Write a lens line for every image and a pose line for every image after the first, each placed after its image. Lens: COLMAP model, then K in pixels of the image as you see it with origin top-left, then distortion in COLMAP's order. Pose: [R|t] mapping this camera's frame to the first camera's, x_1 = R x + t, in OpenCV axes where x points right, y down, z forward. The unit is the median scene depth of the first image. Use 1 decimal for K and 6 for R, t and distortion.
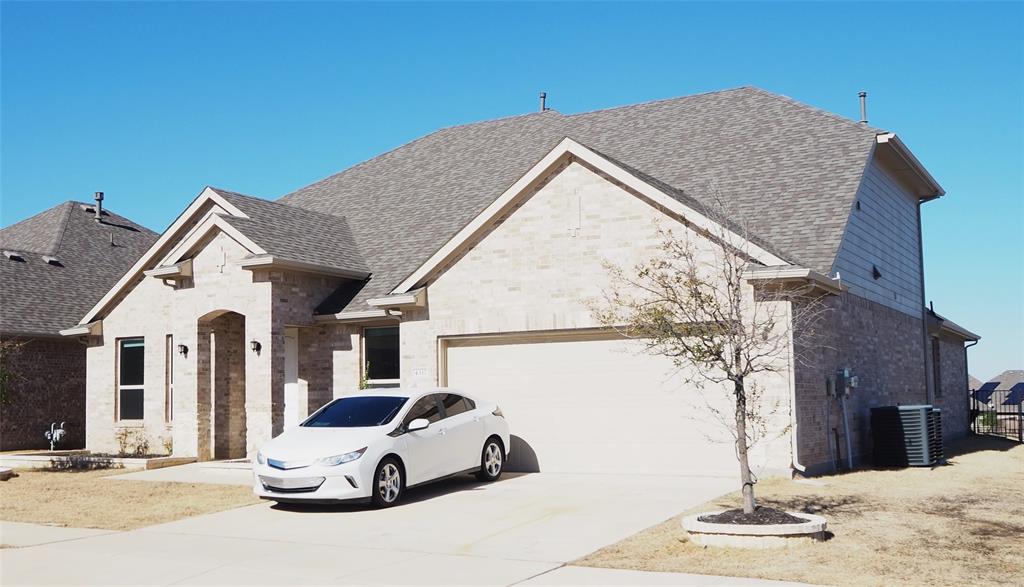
lens RADIAL K [[1045.3, 0, 512.0], [0, 1045.3, 293.5], [0, 0, 1]] dist [-0.087104, 0.010764]
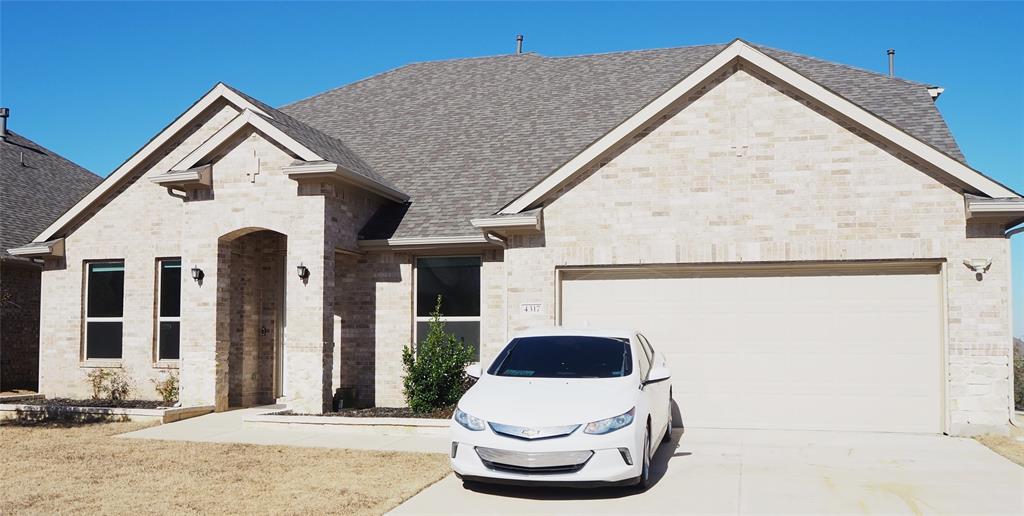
lens RADIAL K [[861.0, 0, 513.3], [0, 861.0, 282.5], [0, 0, 1]] dist [-0.062177, 0.011396]
pose [[0.971553, 0.034737, 0.234259, -0.238766], [-0.042096, 0.998762, 0.026486, 0.032858], [-0.233049, -0.035594, 0.971813, 0.293884]]
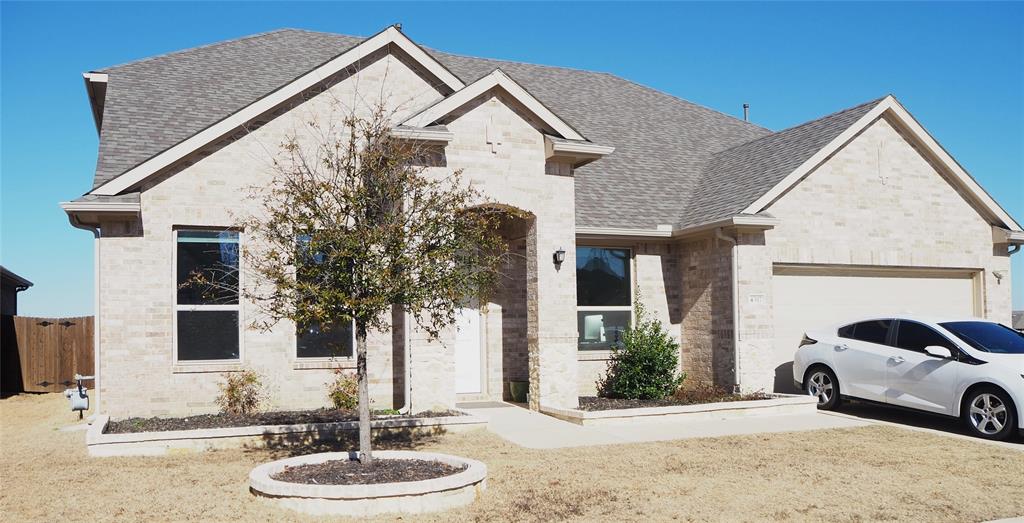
lens RADIAL K [[808.6, 0, 512.8], [0, 808.6, 295.2], [0, 0, 1]] dist [-0.056072, 0.000815]
pose [[0.629864, 0.043982, 0.775459, -0.715840], [-0.077014, 0.997012, 0.006007, 0.075871], [-0.772878, -0.063504, 0.631369, 0.634783]]
